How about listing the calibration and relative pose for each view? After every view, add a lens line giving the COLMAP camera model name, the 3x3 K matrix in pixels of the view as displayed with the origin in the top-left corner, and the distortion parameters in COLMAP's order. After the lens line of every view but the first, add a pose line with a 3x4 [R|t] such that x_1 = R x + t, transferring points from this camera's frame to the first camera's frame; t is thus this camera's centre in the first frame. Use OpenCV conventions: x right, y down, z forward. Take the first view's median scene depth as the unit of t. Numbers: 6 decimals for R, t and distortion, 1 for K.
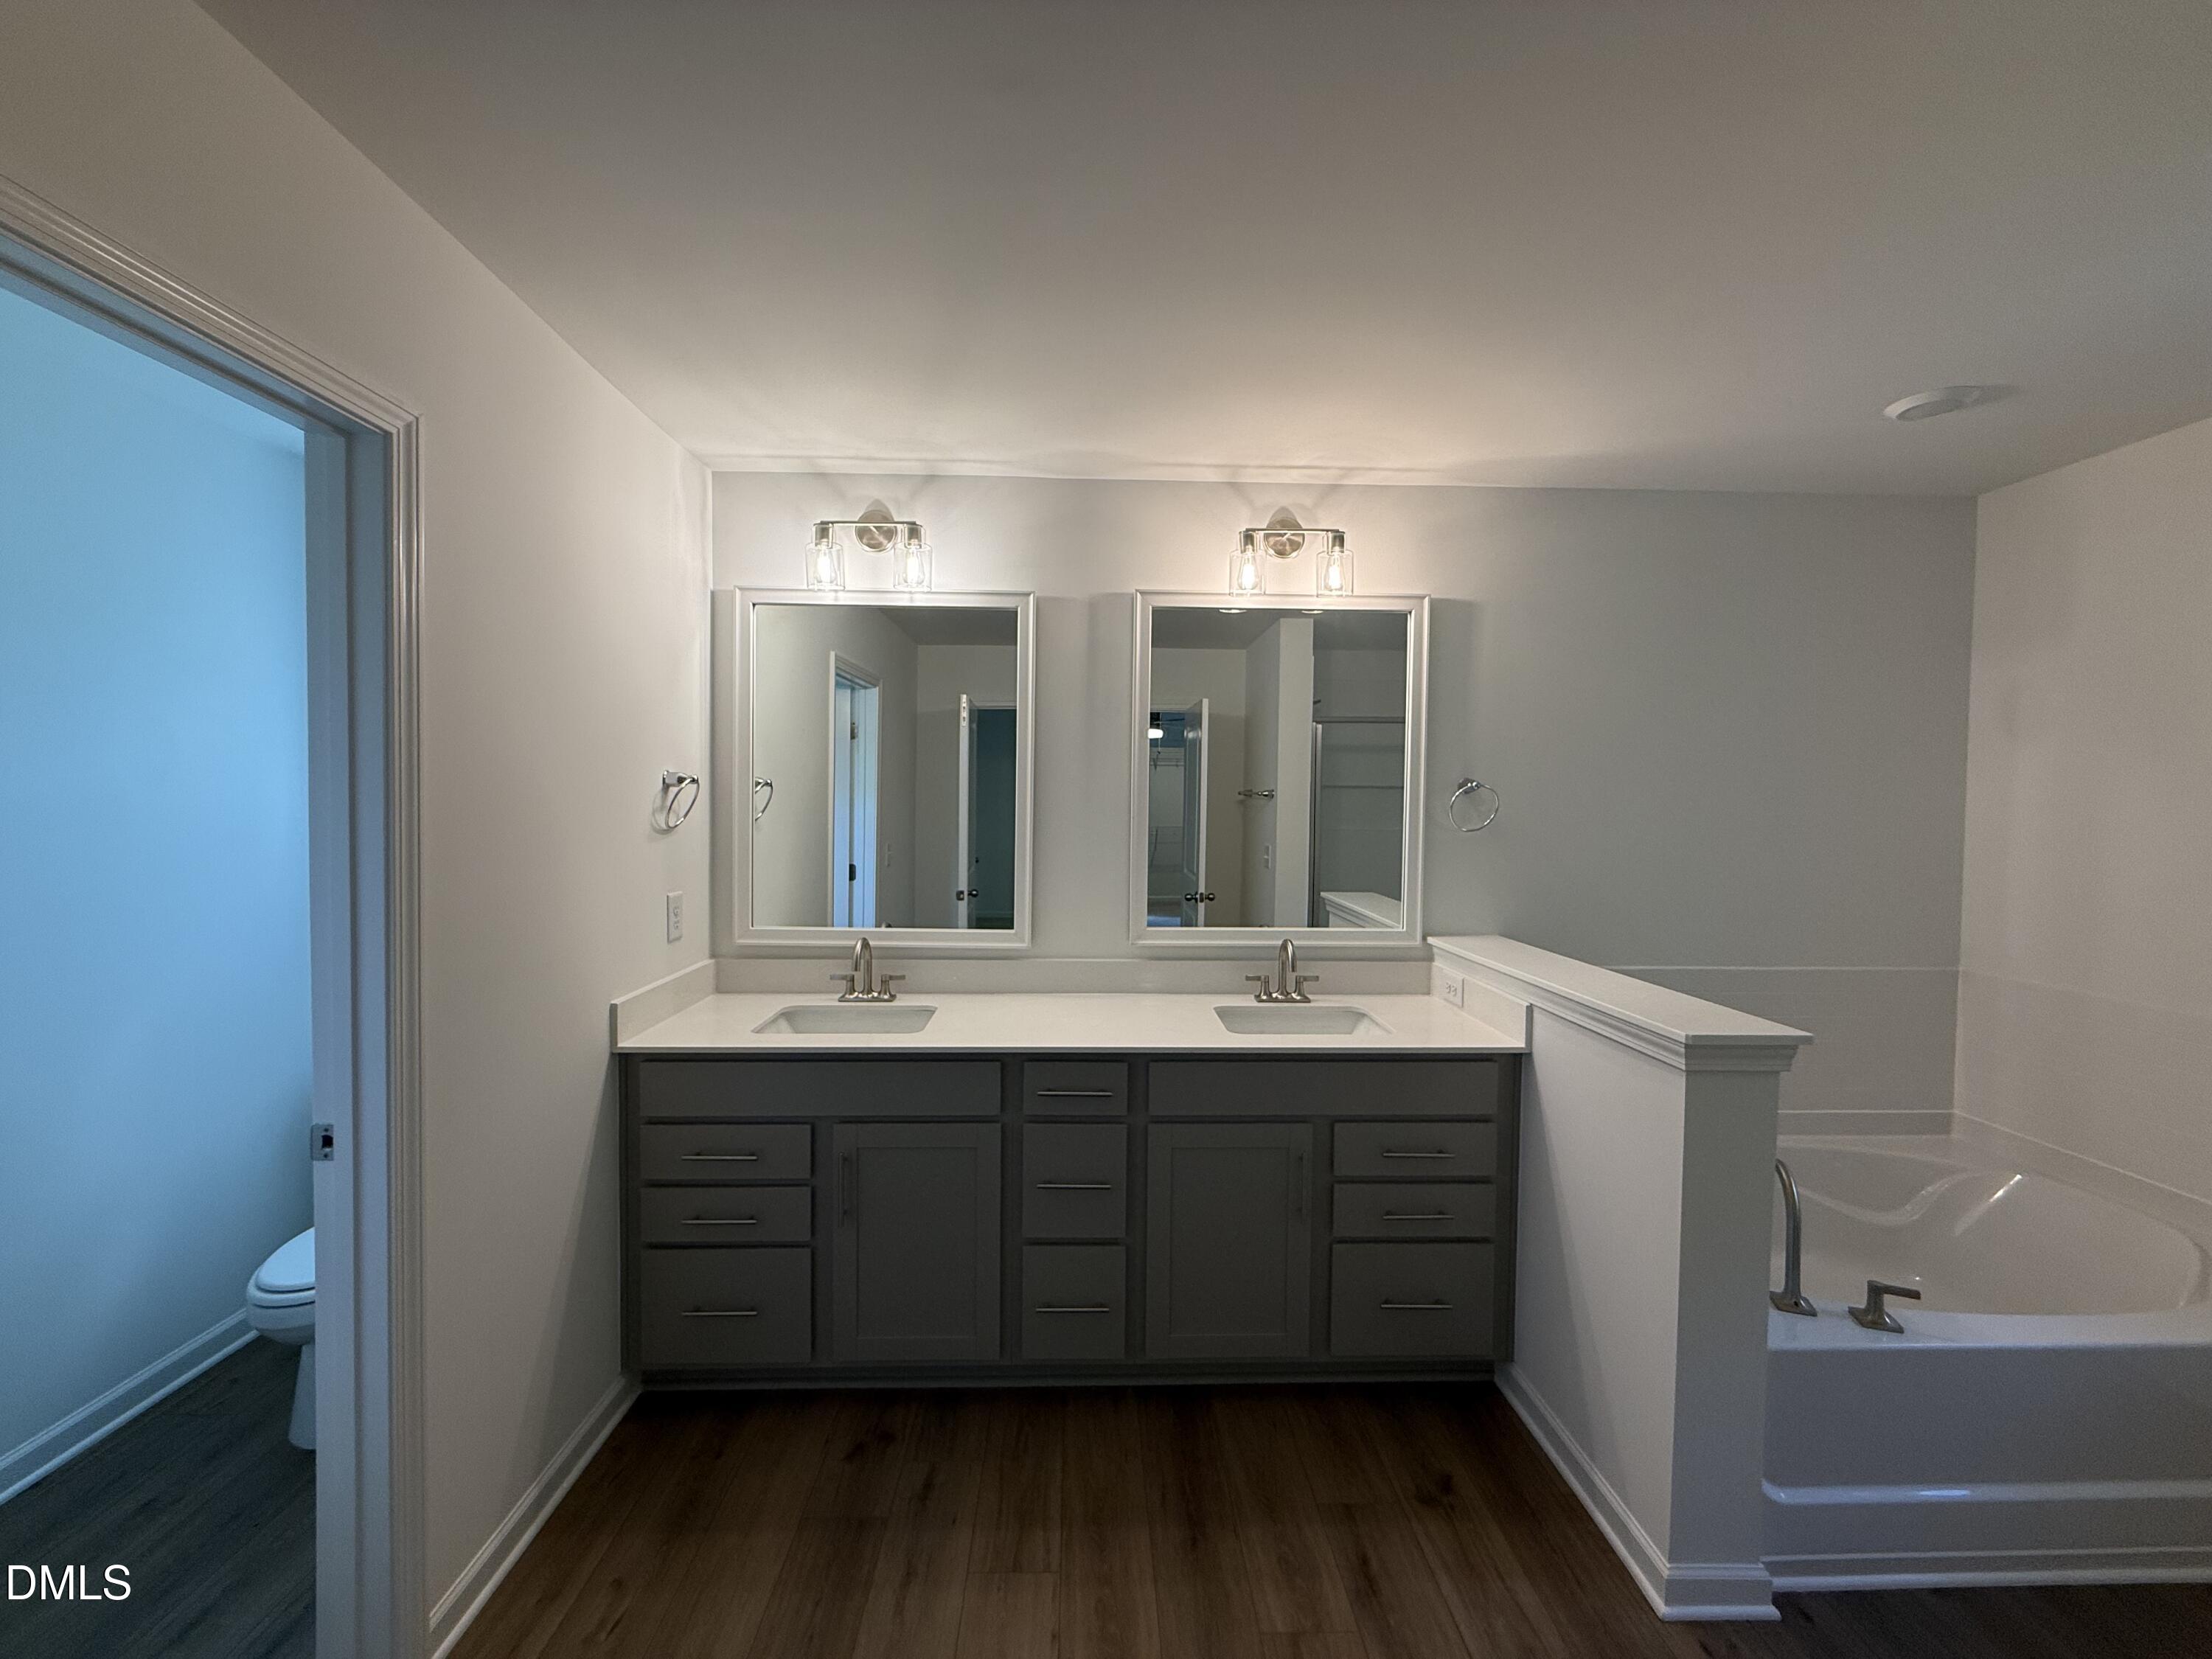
lens RADIAL K [[877.2, 0, 1106.0], [0, 877.2, 829.5], [0, 0, 1]] dist [0.000231, 0.000286]
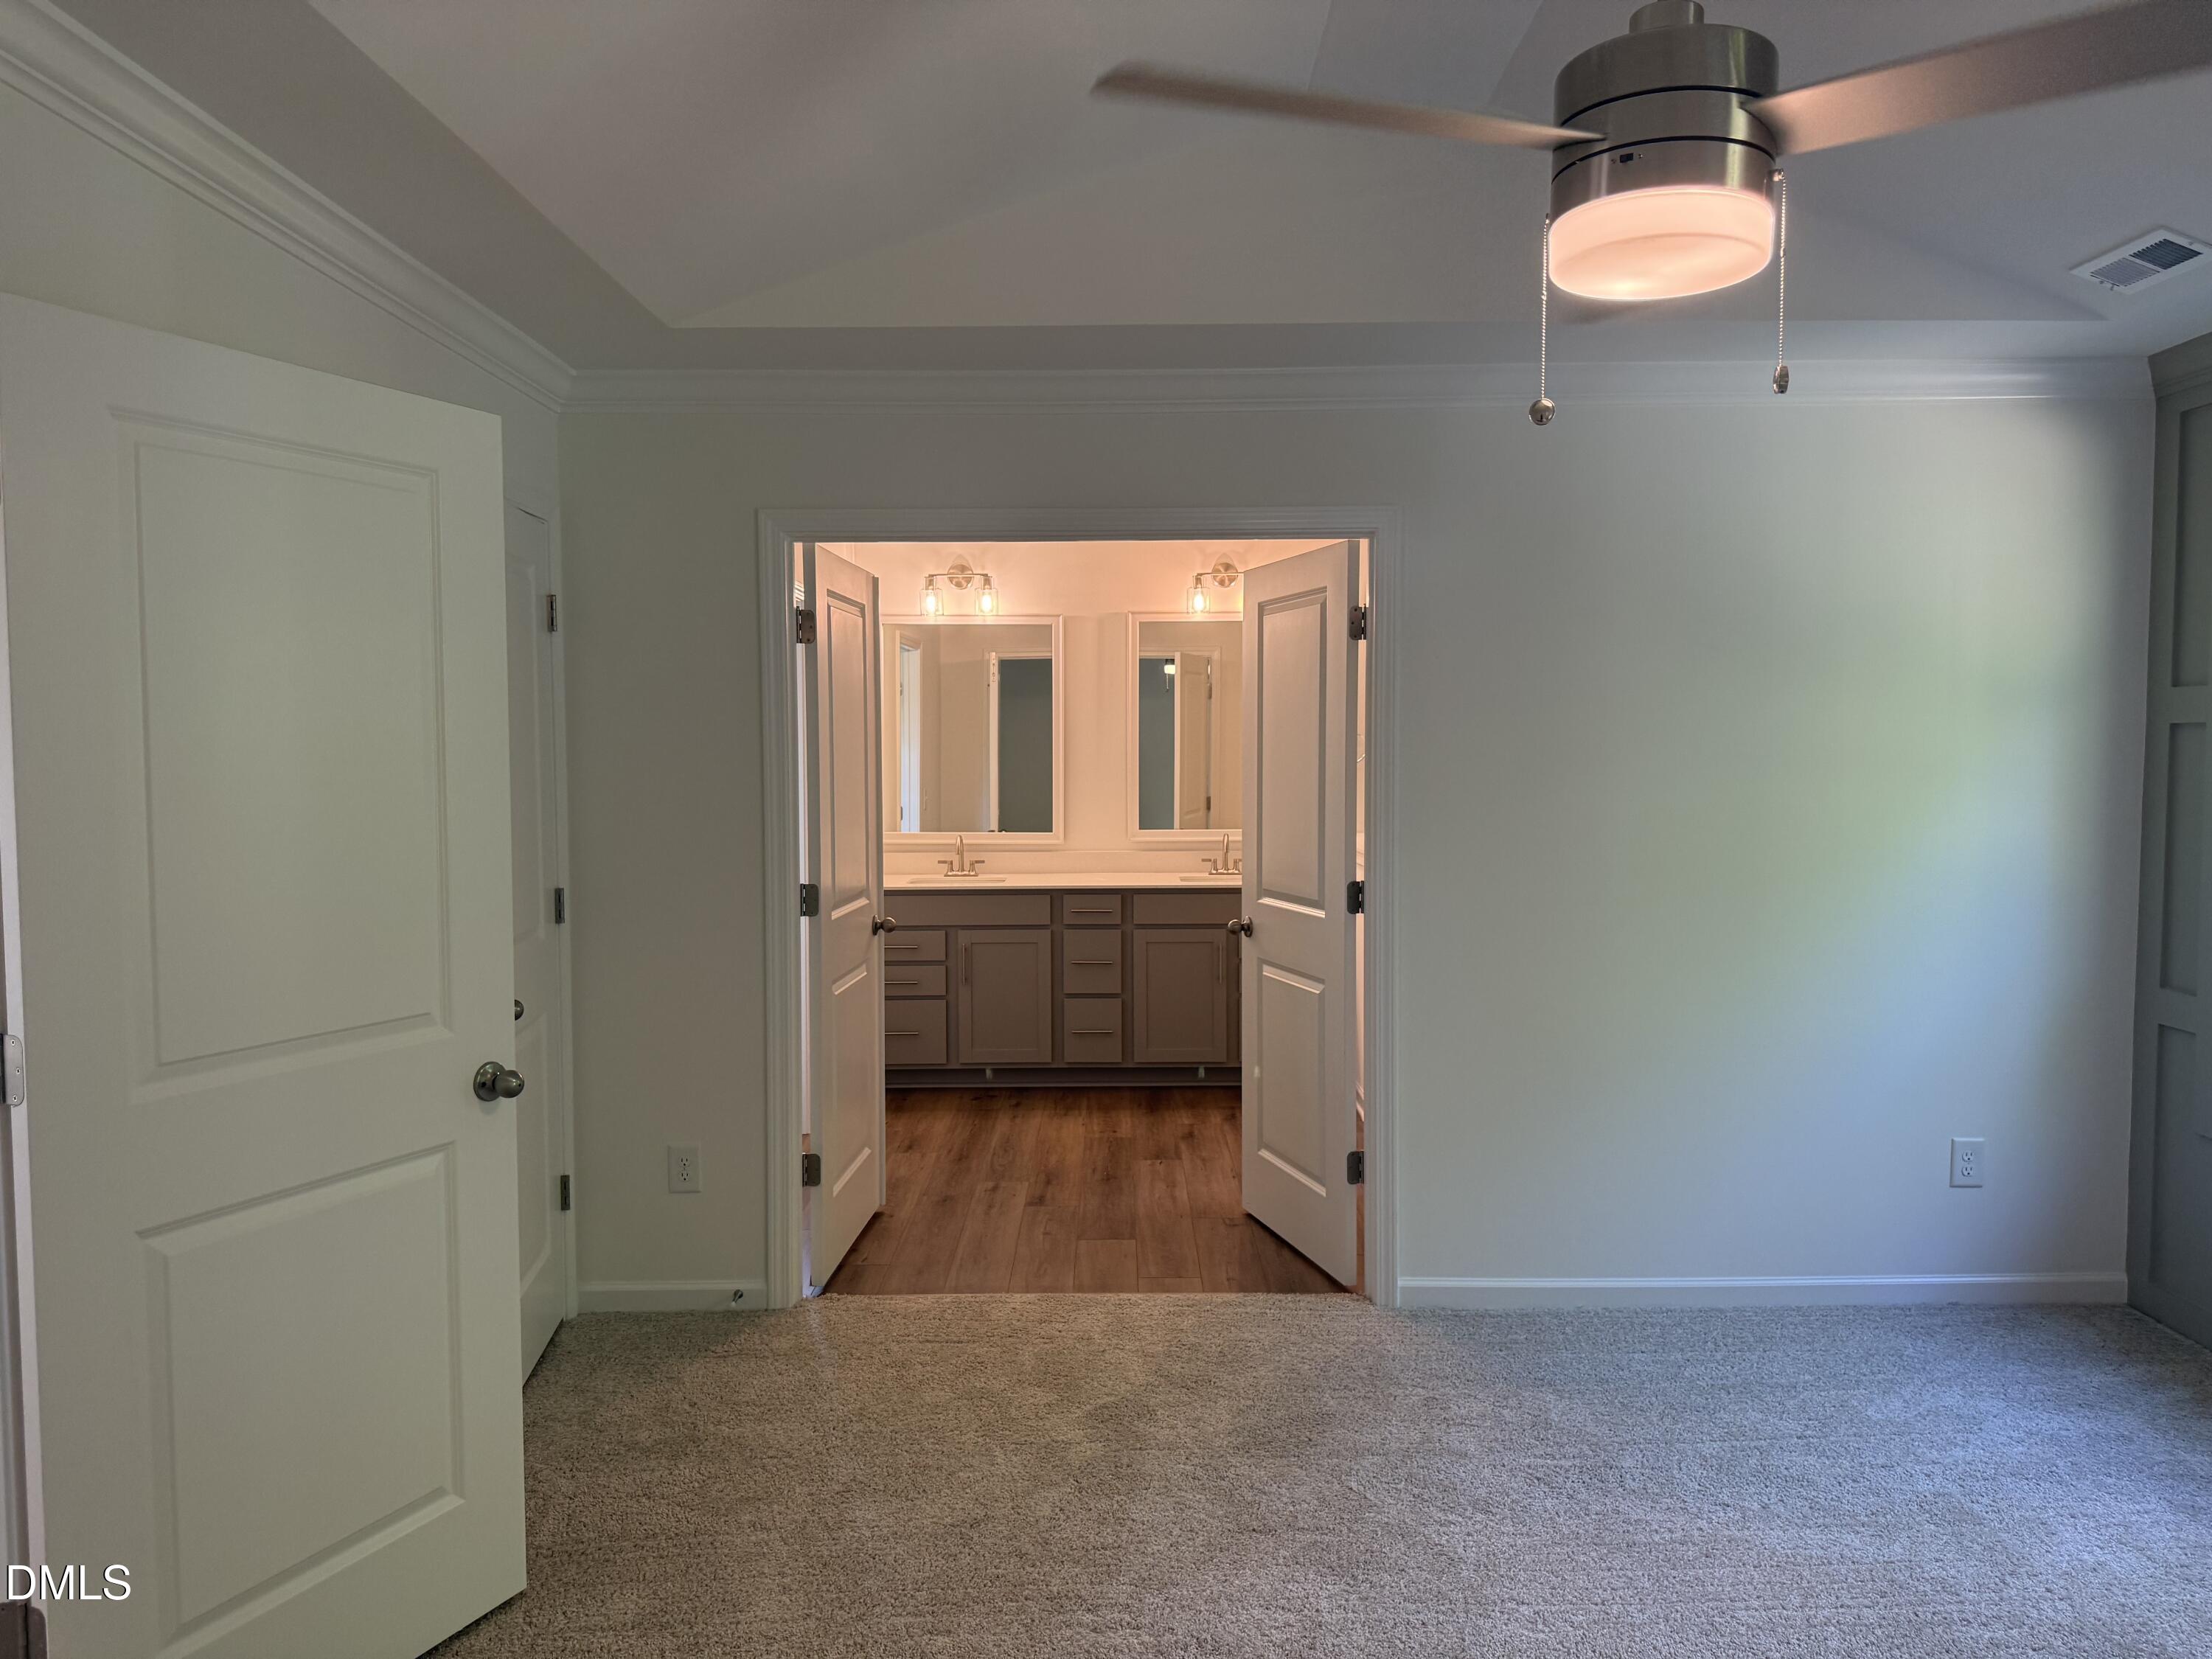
lens RADIAL K [[1534.6, 0, 1106.0], [0, 1534.6, 829.5], [0, 0, 1]] dist [-0.007845, -0.005815]
pose [[0.999354, -0.012488, -0.033706, 0.086144], [0.013242, 0.999665, 0.022239, 0.053641], [0.033417, -0.022671, 0.999184, -1.806735]]
